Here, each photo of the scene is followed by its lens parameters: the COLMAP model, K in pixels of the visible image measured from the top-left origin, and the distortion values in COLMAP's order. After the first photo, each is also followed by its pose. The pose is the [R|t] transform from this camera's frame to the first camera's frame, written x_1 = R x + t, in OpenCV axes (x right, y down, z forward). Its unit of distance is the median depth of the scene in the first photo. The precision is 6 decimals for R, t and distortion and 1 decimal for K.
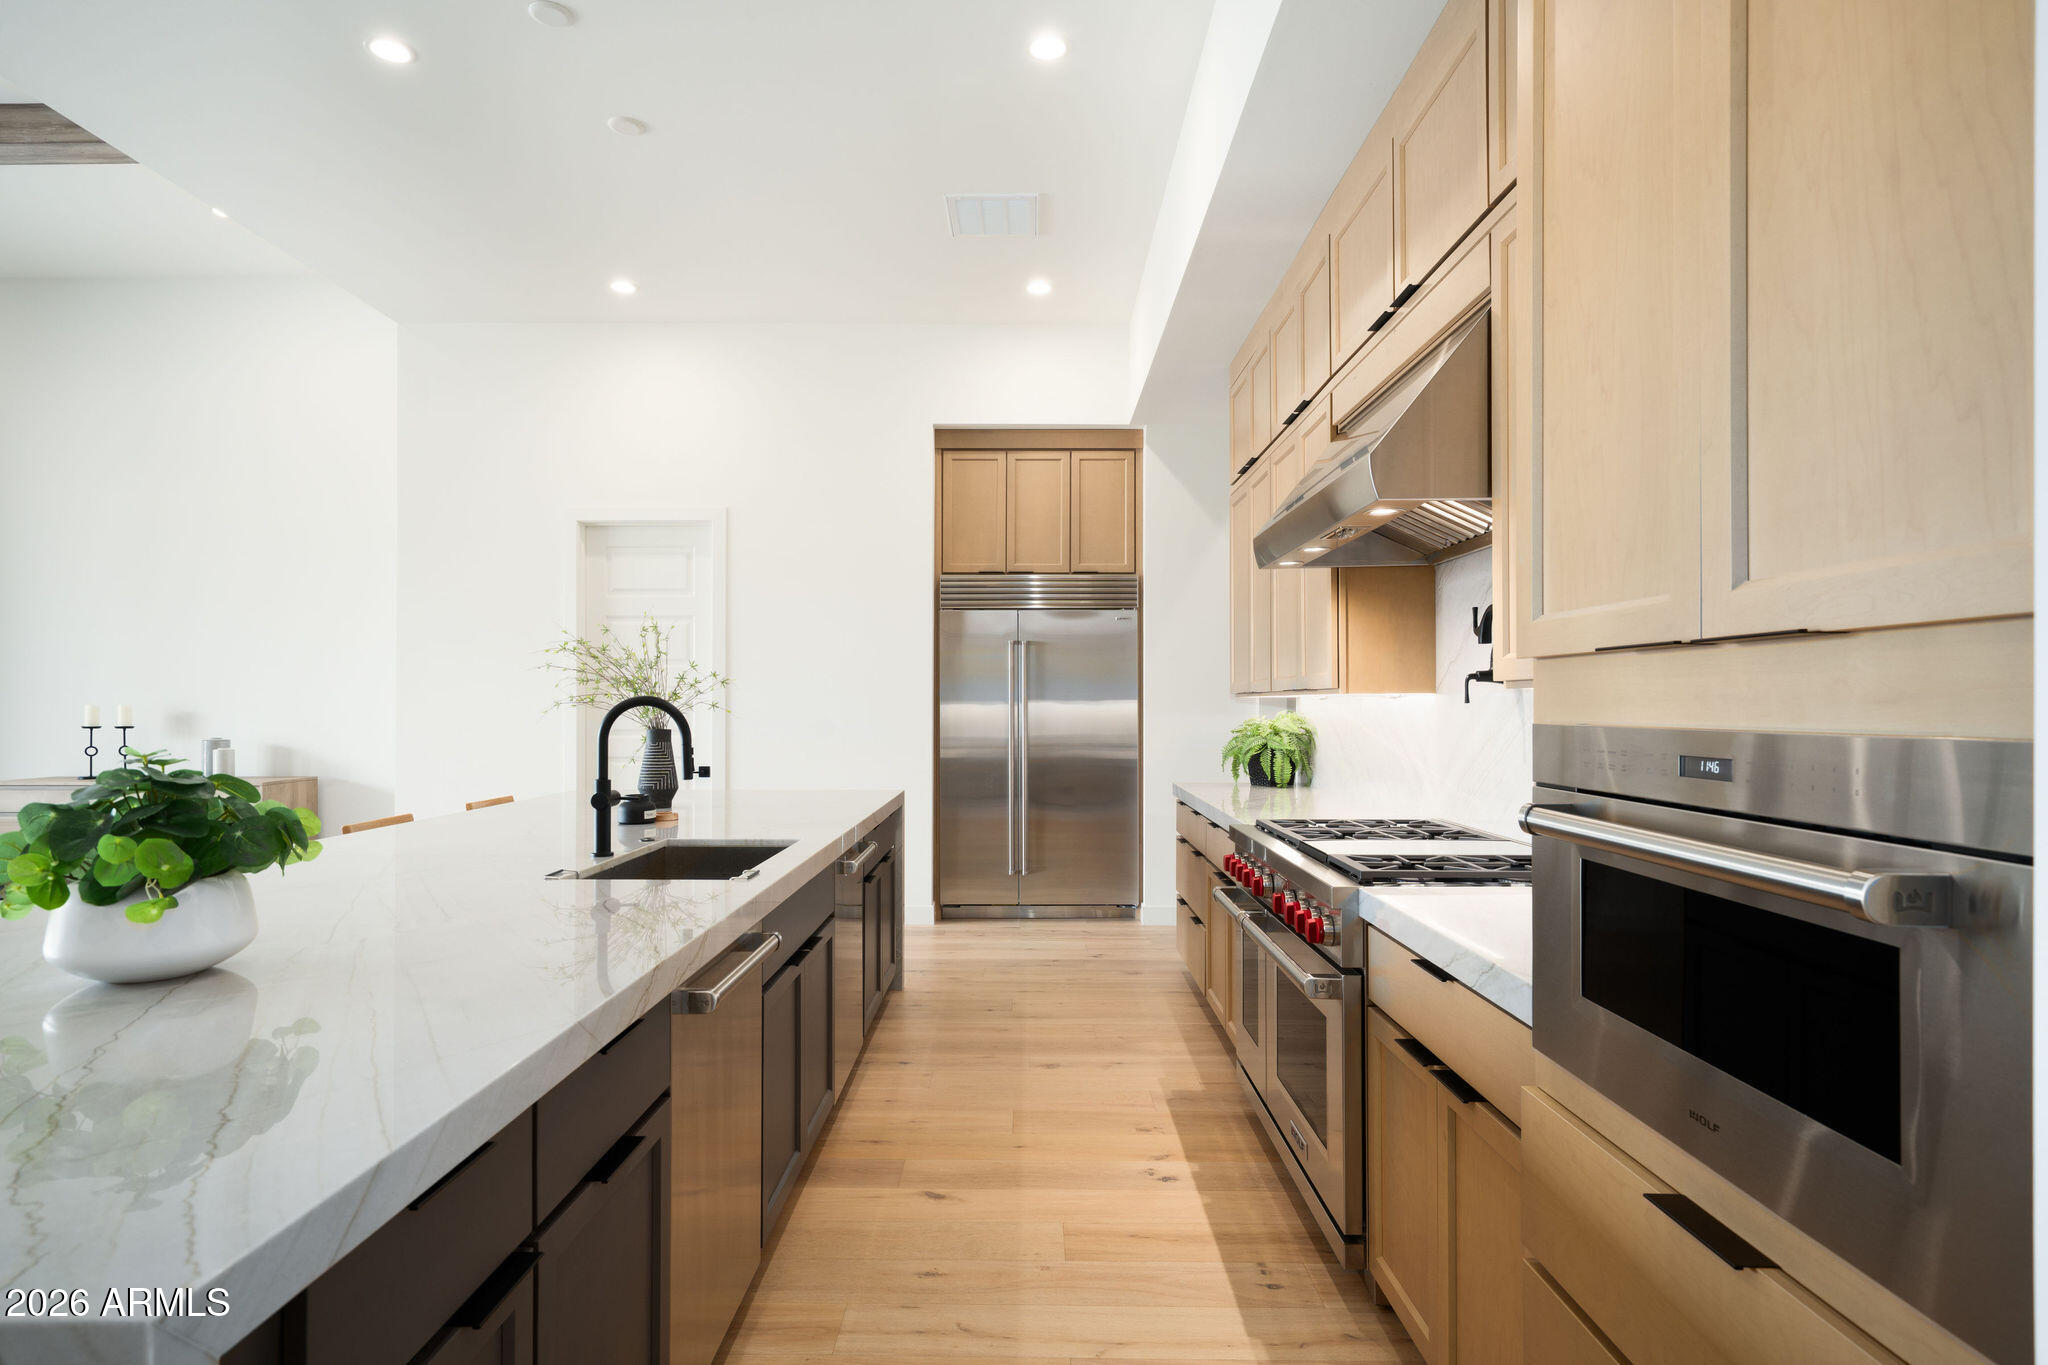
lens RADIAL K [[1078.0, 0, 1022.1], [0, 1078.0, 686.4], [0, 0, 1]] dist [-0.000842, 0.000041]
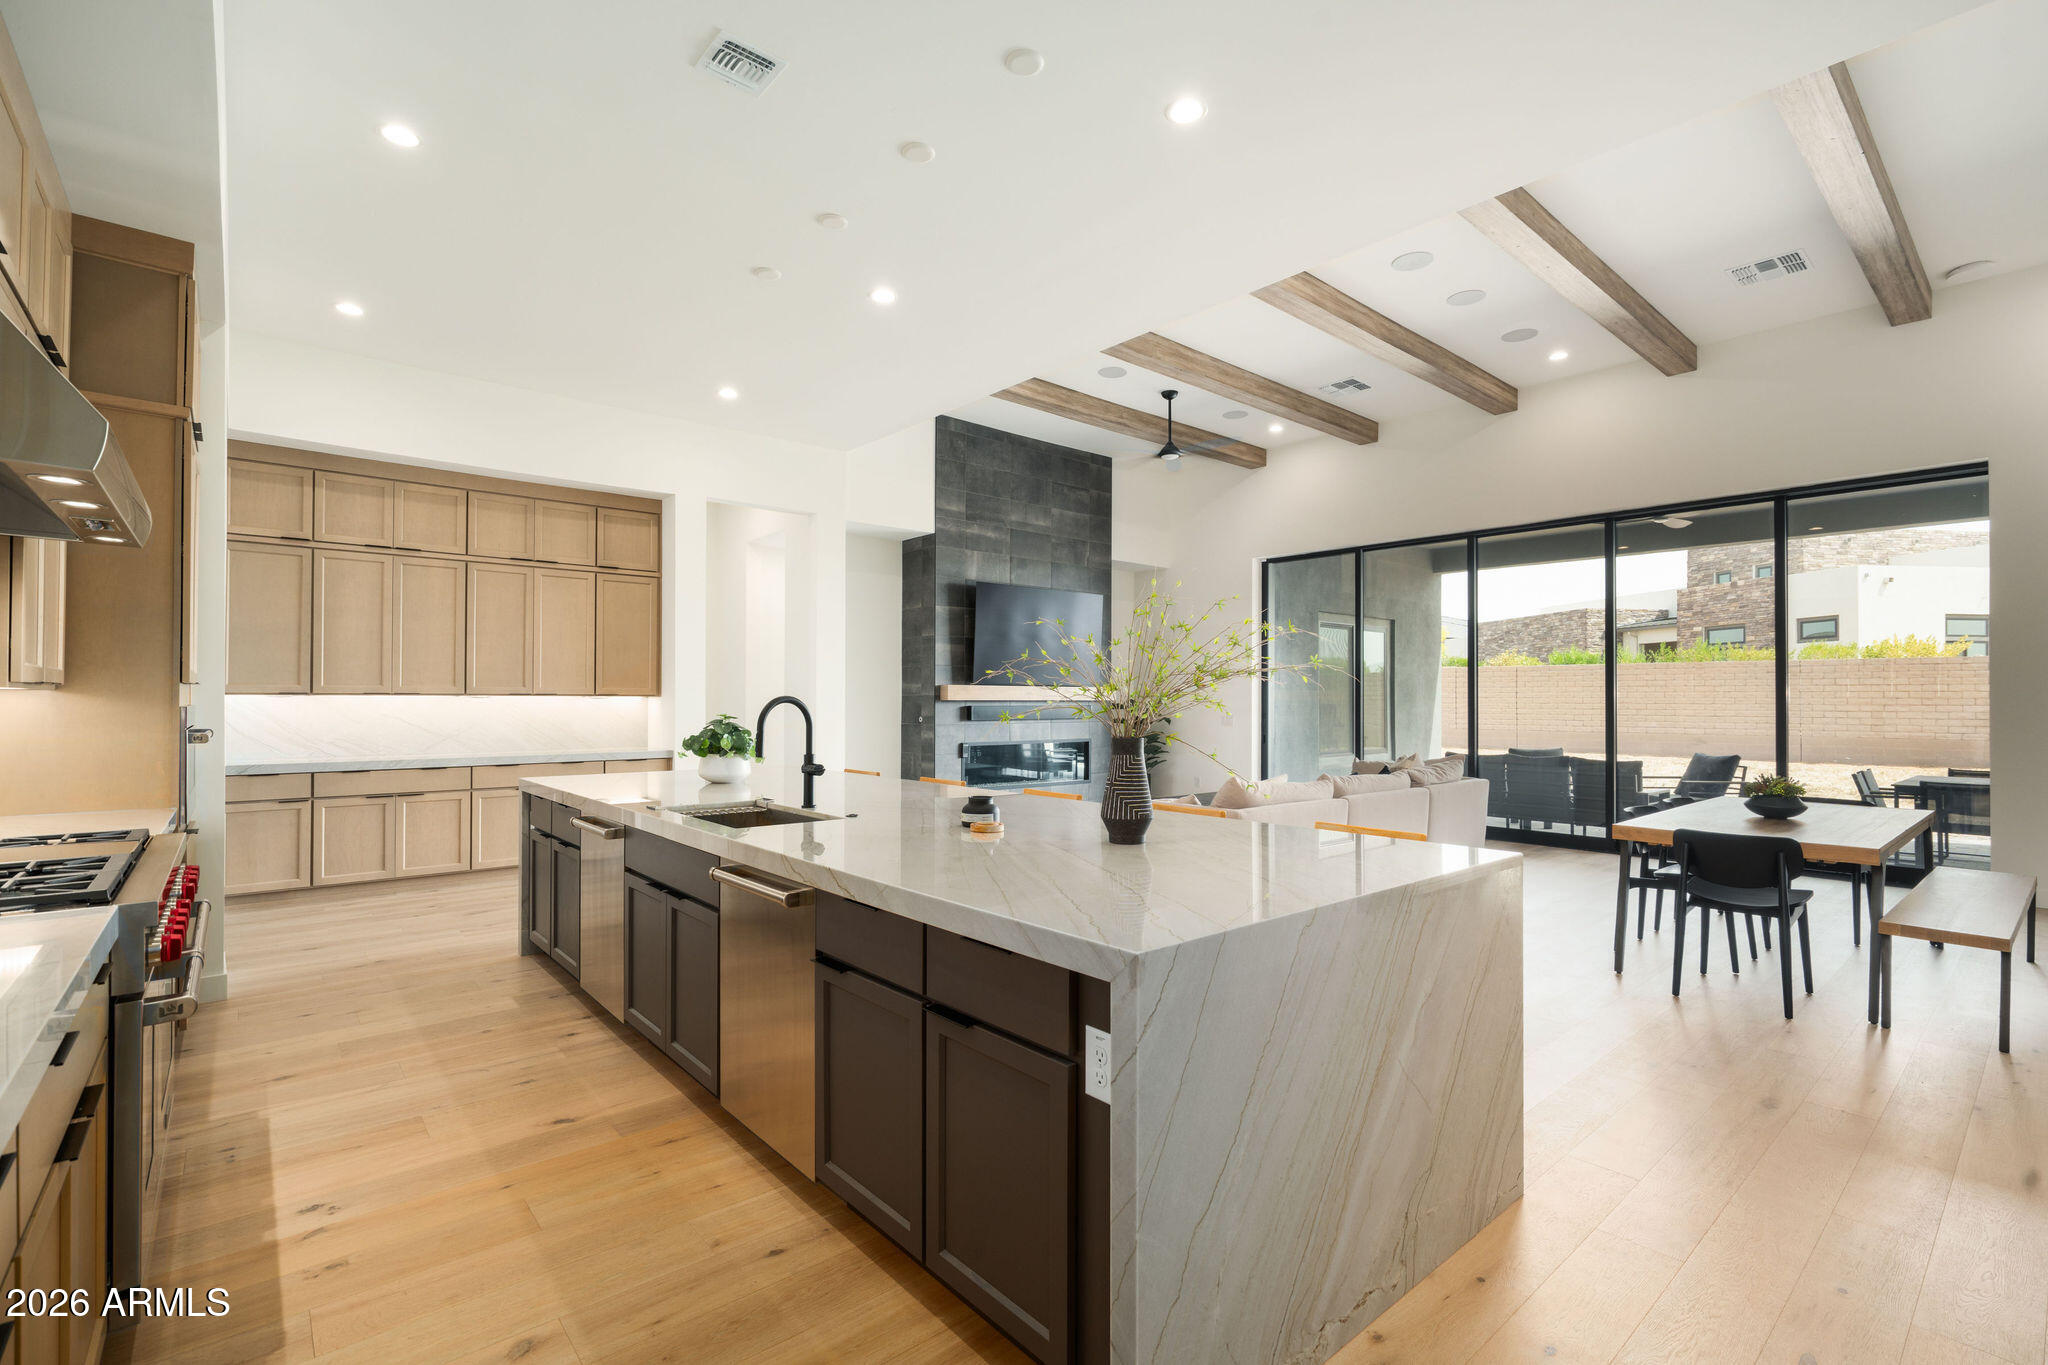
lens RADIAL K [[921.4, 0, 1029.6], [0, 921.4, 691.2], [0, 0, 1]] dist [-0.002751, -0.000158]
pose [[-0.754997, -0.003999, -0.655716, 0.212223], [0.011432, 0.999749, -0.019260, 0.028677], [0.655628, -0.022037, -0.754762, 2.275260]]
